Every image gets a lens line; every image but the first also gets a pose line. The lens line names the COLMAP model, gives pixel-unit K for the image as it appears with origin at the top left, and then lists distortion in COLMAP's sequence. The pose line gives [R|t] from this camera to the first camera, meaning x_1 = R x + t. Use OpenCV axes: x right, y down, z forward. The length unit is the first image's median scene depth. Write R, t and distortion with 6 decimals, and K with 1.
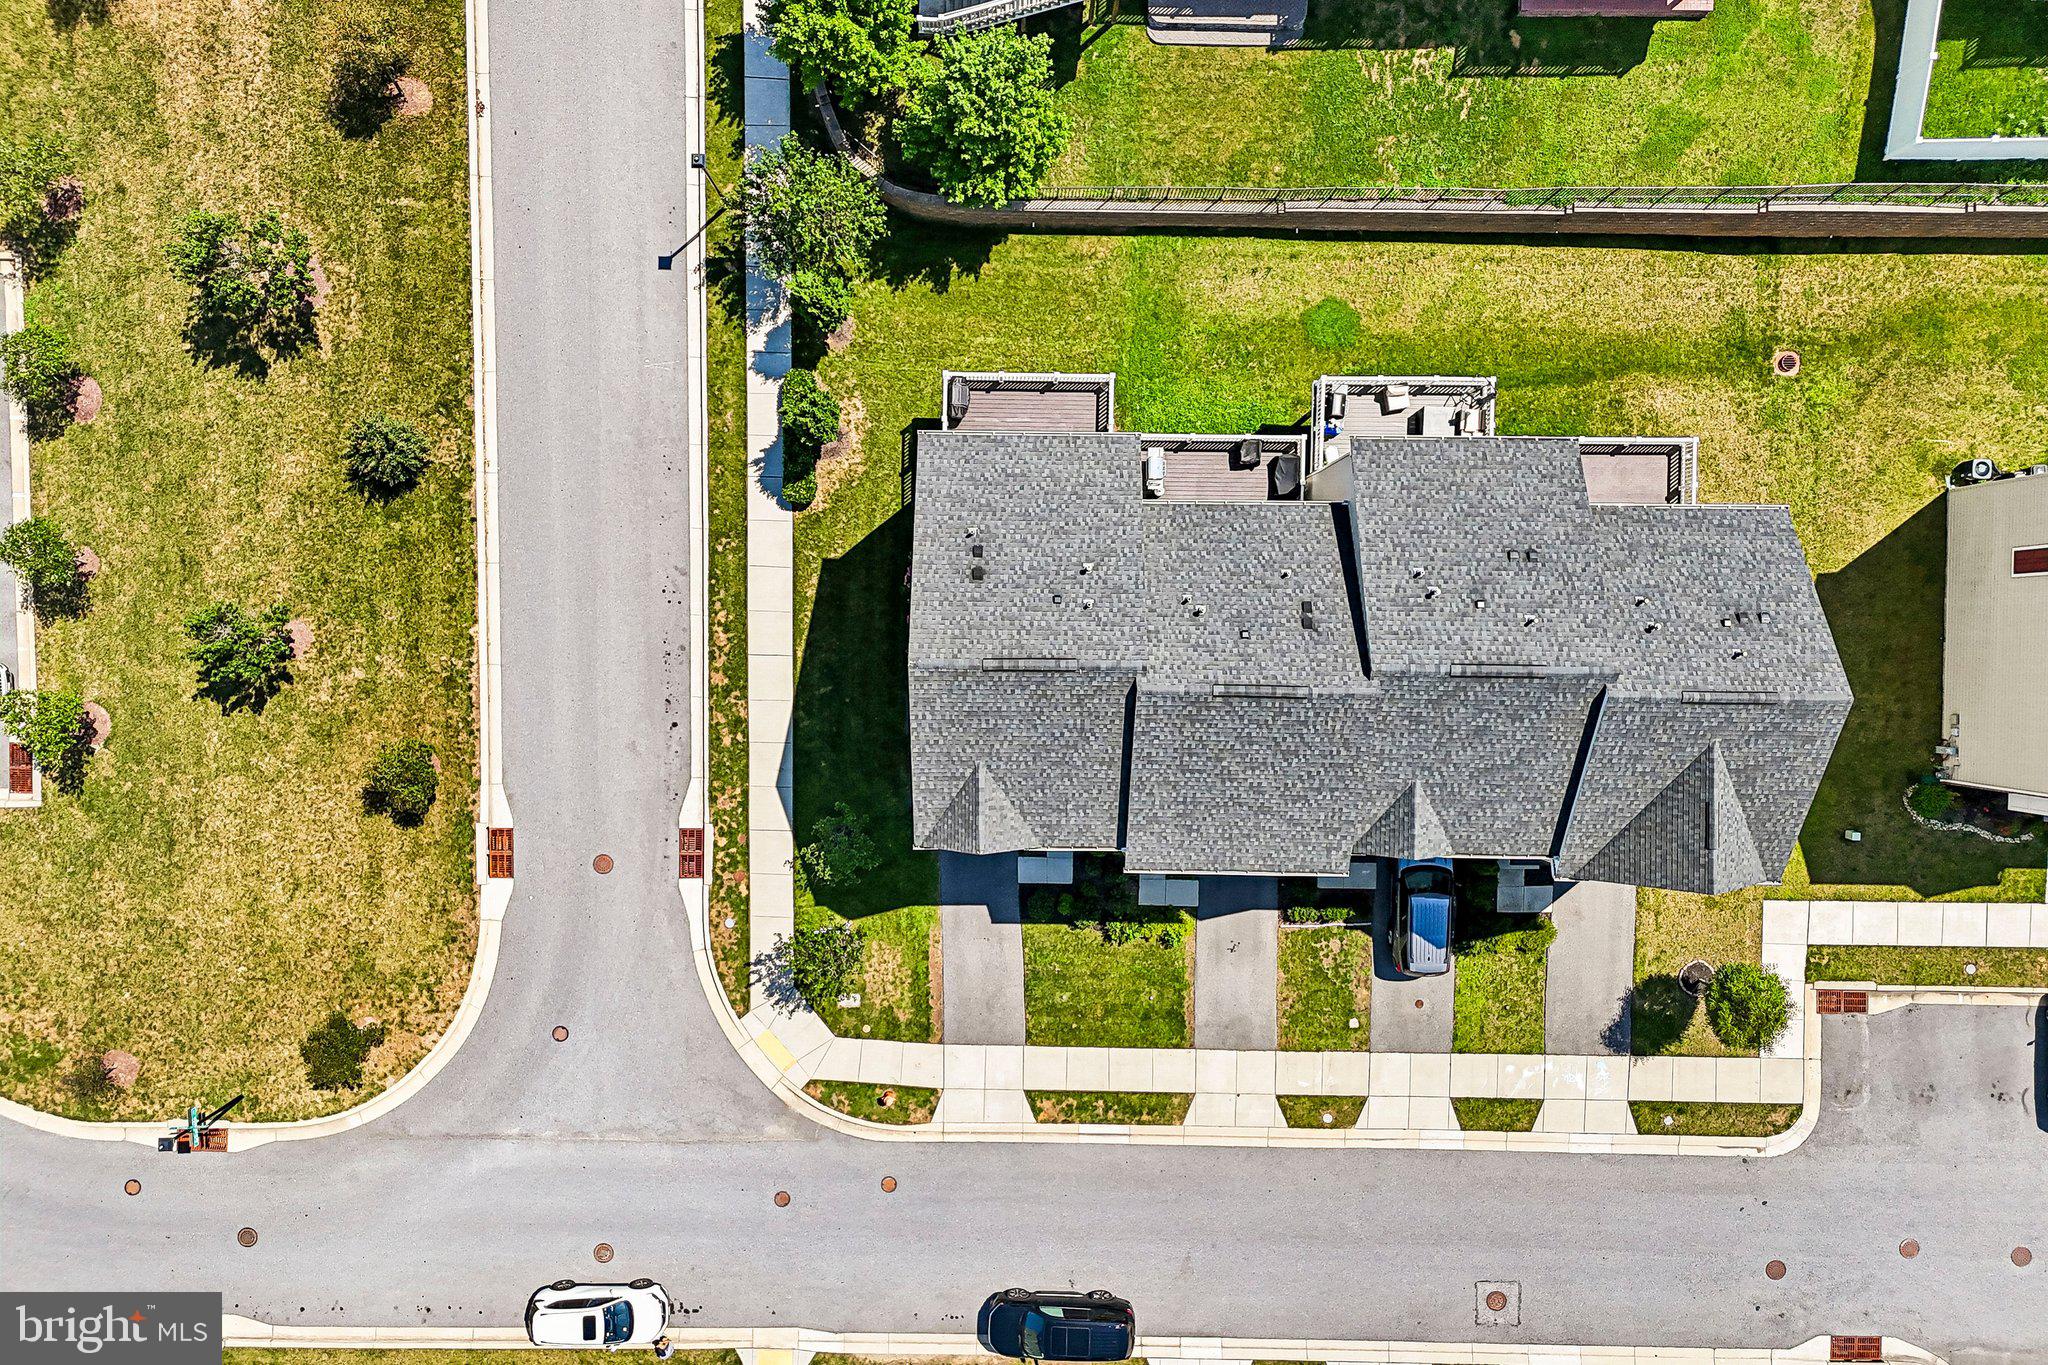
lens RADIAL K [[1500.3, 0, 1025.3], [0, 1500.3, 673.3], [0, 0, 1]] dist [0.078520, -0.087858]
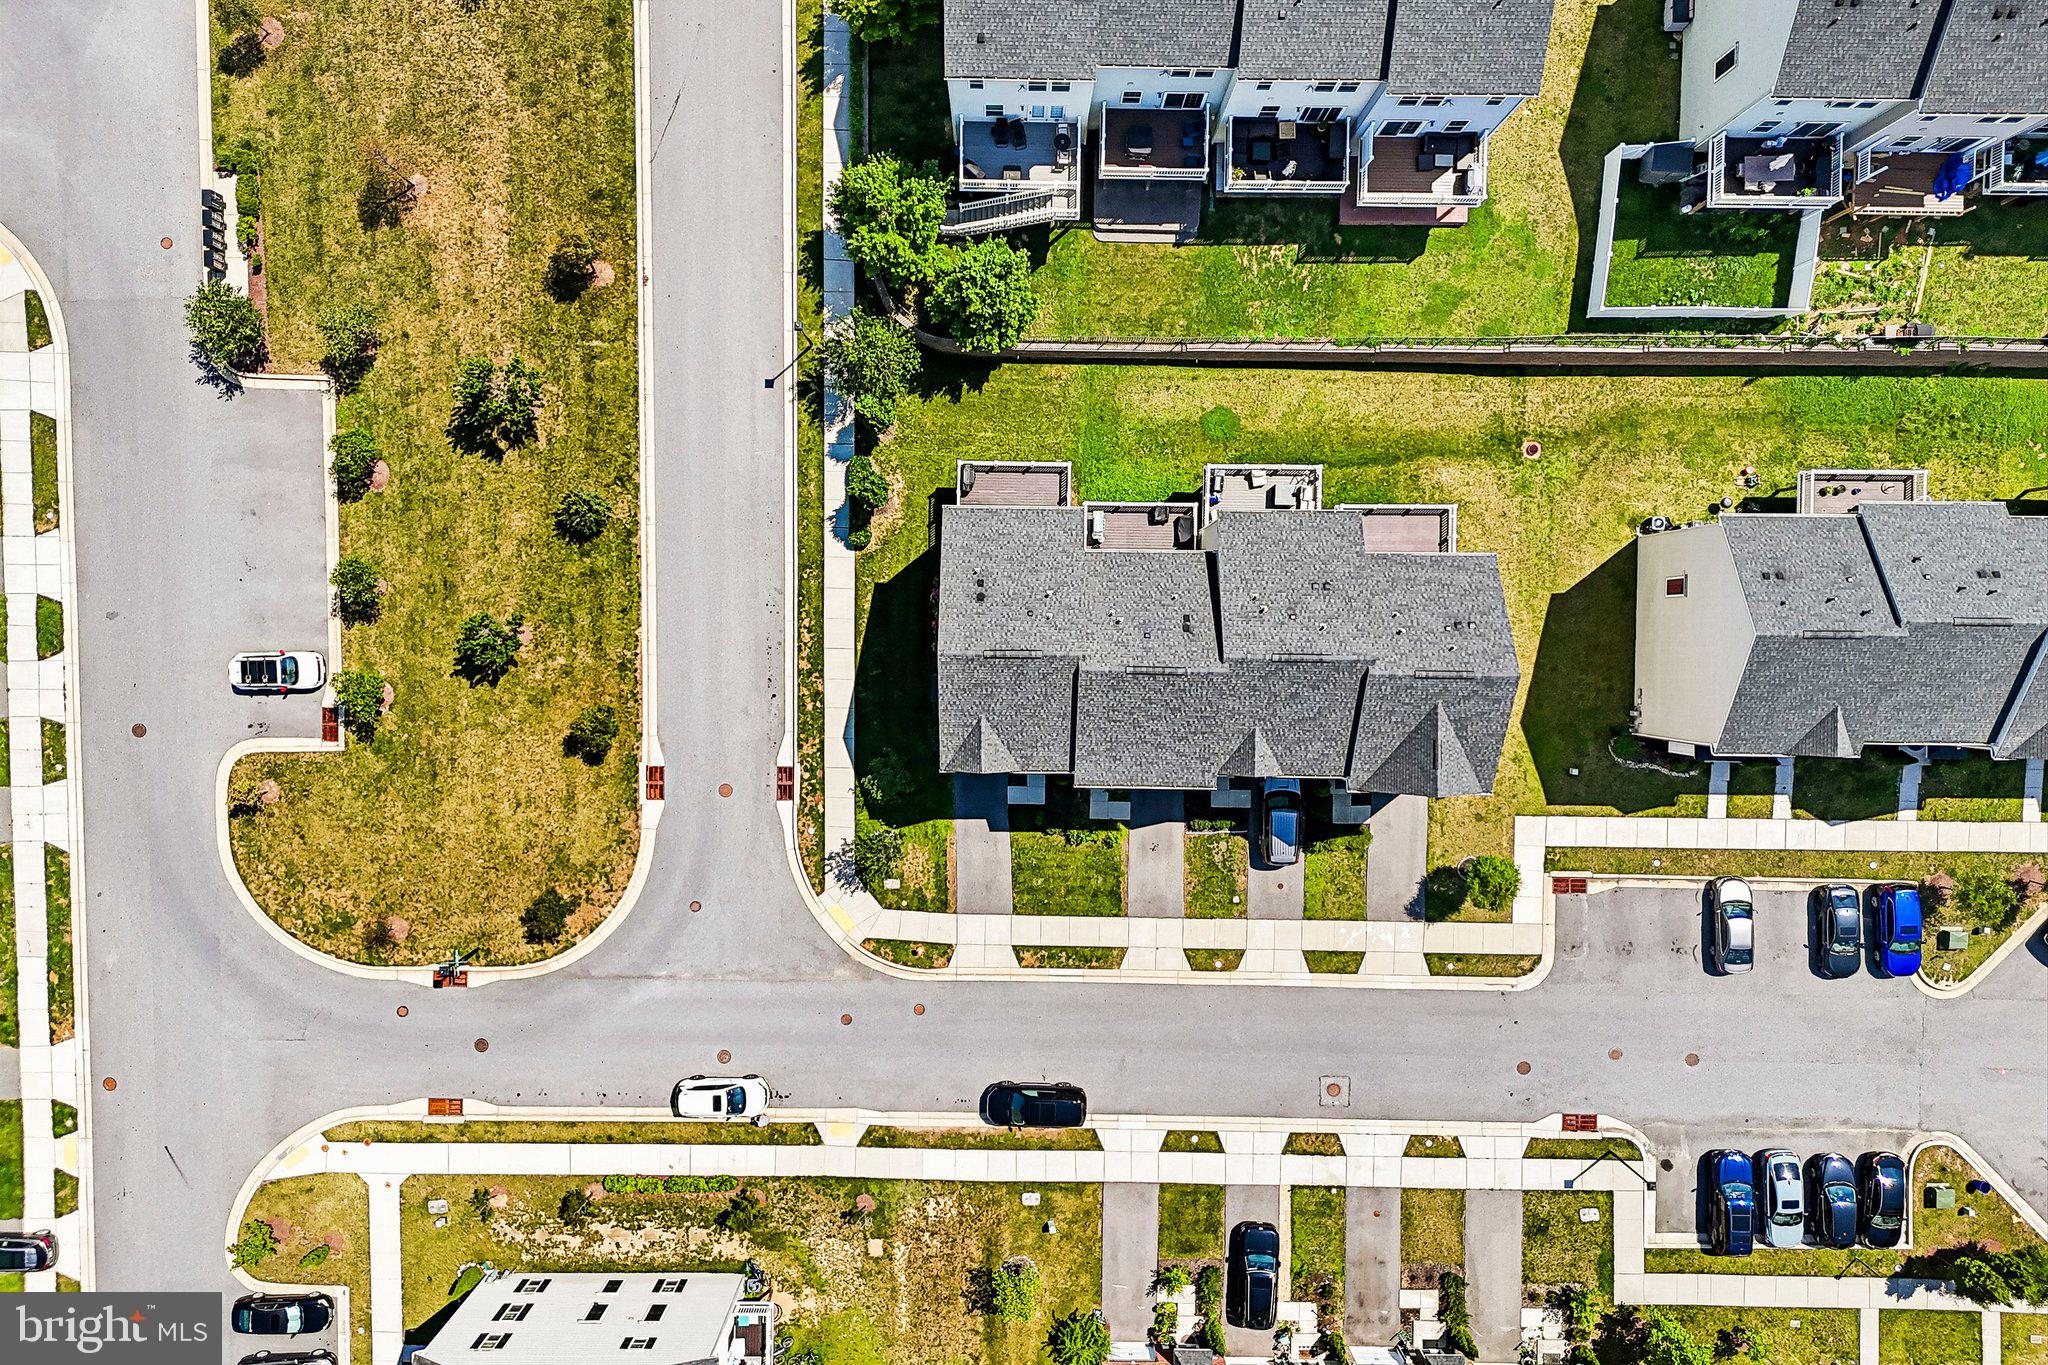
lens RADIAL K [[1495.0, 0, 1024.8], [0, 1495.0, 673.4], [0, 0, 1]] dist [0.144045, -0.312037]
pose [[1.000000, 0.000893, 0.000126, 0.011748], [-0.000894, 0.999995, 0.003082, 0.007629], [-0.000123, -0.003082, 0.999995, -0.464529]]
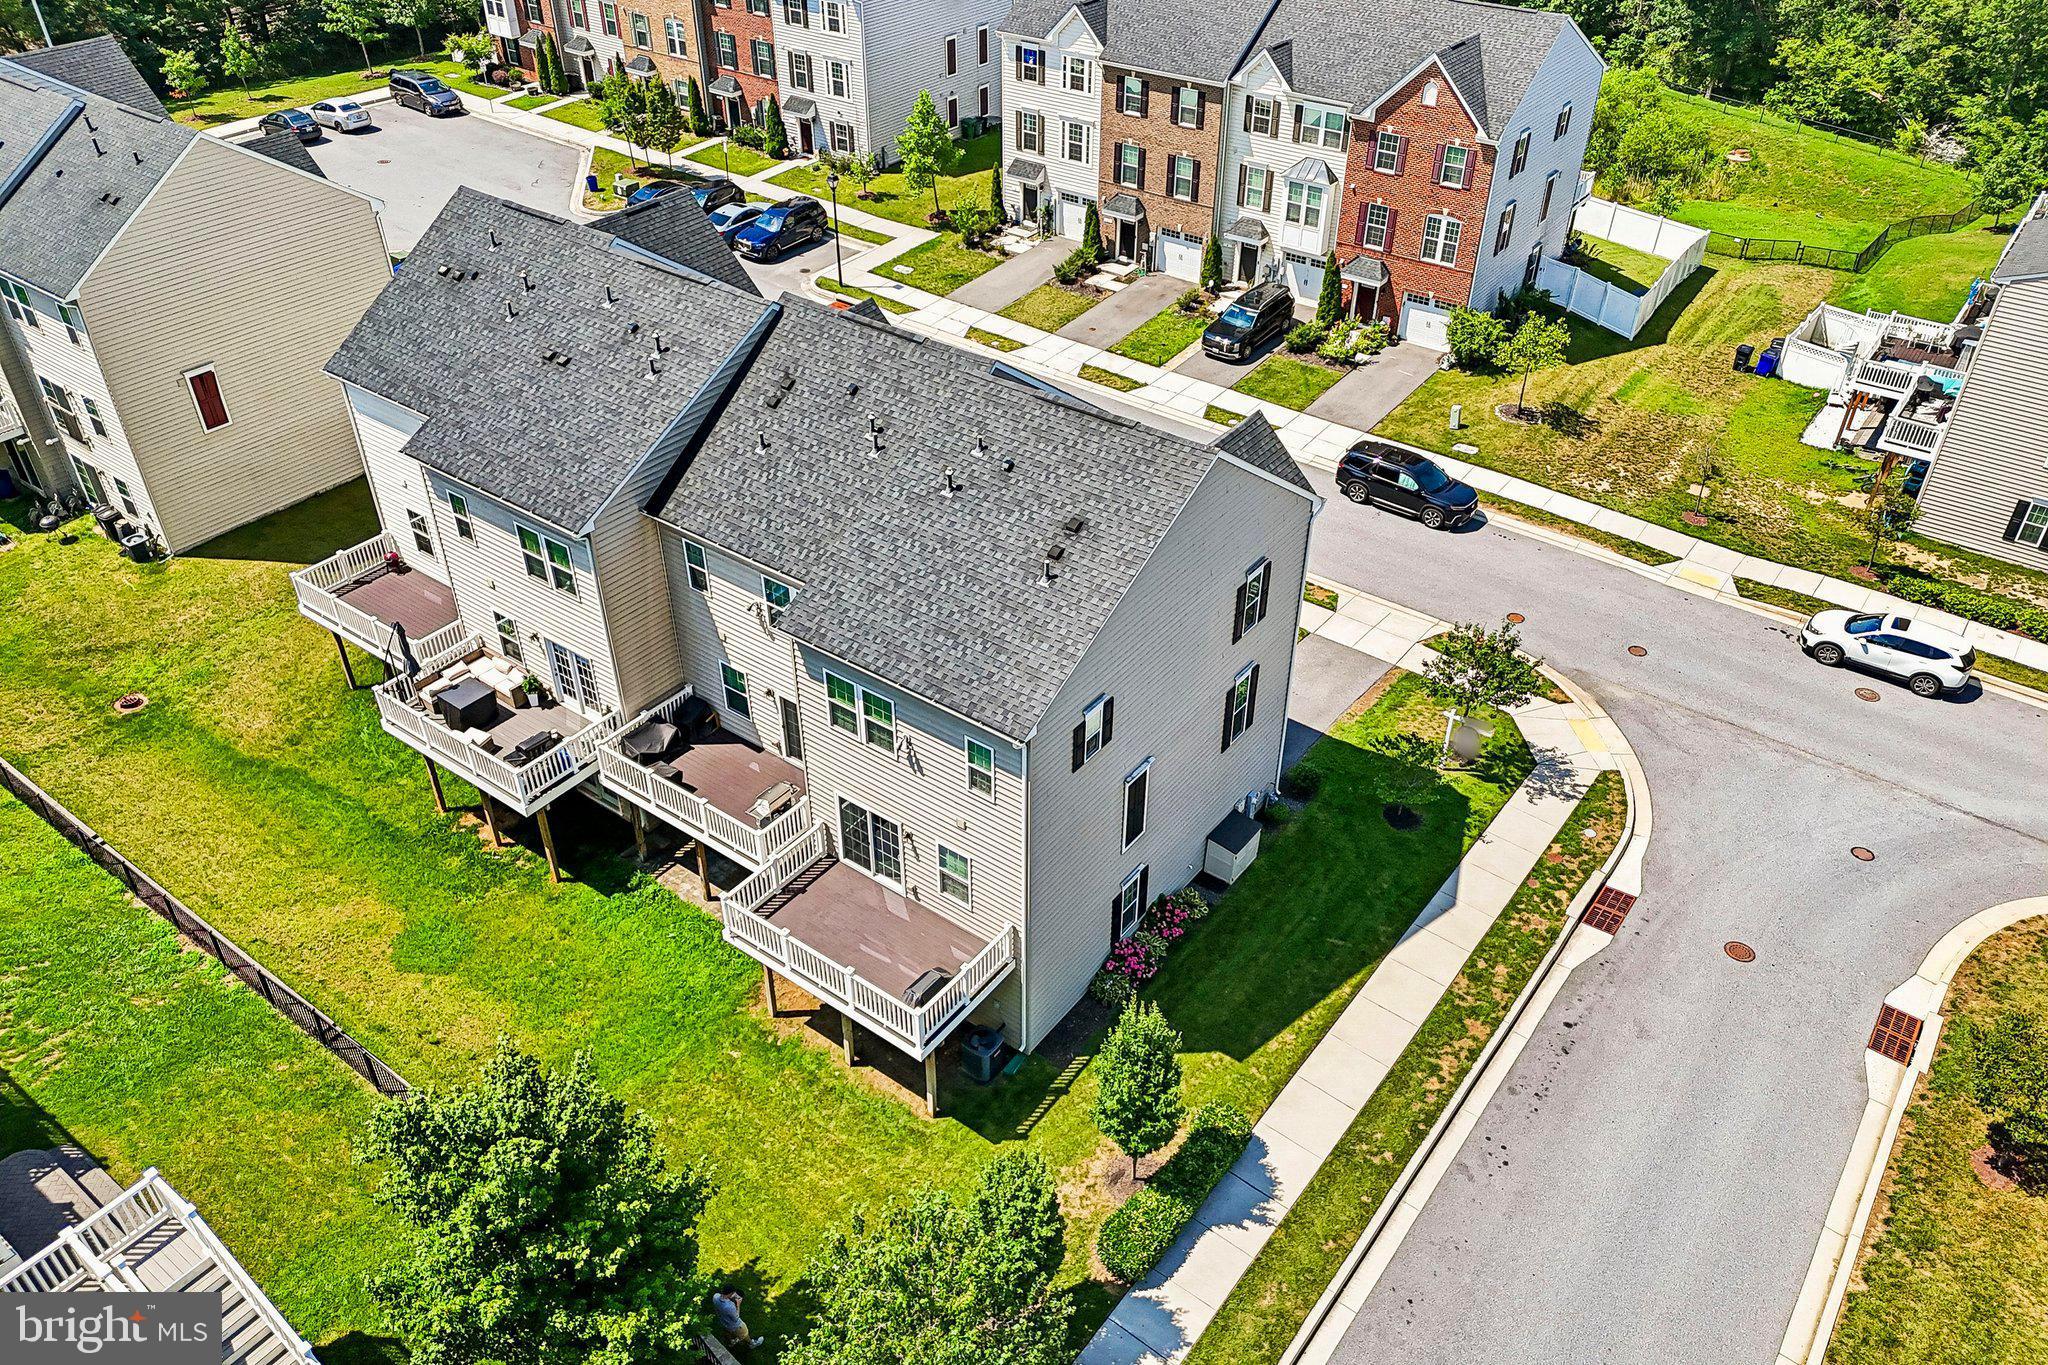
lens RADIAL K [[1500.3, 0, 1025.3], [0, 1500.3, 673.3], [0, 0, 1]] dist [0.078520, -0.087858]
pose [[-0.809395, -0.357536, 0.465884, -0.293958], [0.587251, -0.487508, 0.646121, -0.456211], [-0.003890, 0.796558, 0.604550, 0.478900]]
